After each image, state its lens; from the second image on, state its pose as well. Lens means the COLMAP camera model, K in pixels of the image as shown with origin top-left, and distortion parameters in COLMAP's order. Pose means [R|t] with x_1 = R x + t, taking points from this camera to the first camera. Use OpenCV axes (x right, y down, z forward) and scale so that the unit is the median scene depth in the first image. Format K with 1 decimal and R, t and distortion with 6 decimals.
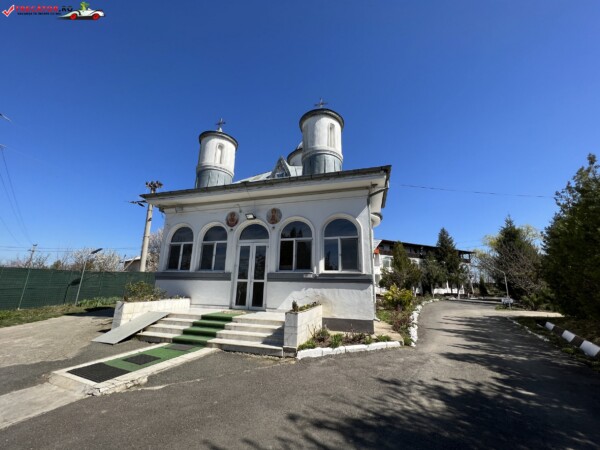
lens RADIAL K [[240.8, 0, 299.1], [0, 240.8, 228.1], [0, 0, 1]] dist [0.003371, 0.000338]
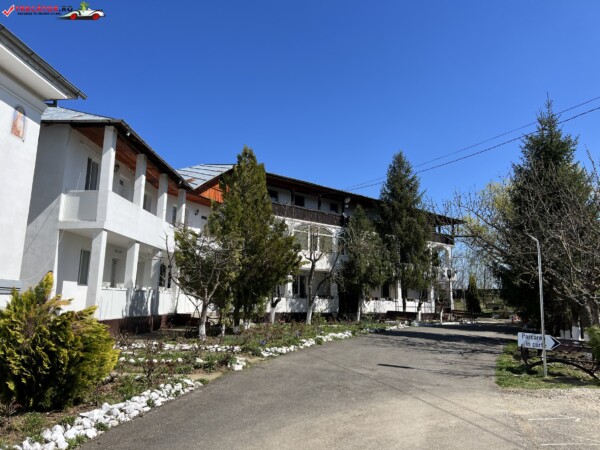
lens RADIAL K [[455.2, 0, 297.2], [0, 455.2, 226.8], [0, 0, 1]] dist [0.046808, -0.046599]
pose [[0.963971, 0.039782, 0.263014, 0.929330], [-0.061735, 0.995215, 0.075735, 0.295745], [-0.258743, -0.089243, 0.961815, 1.174708]]
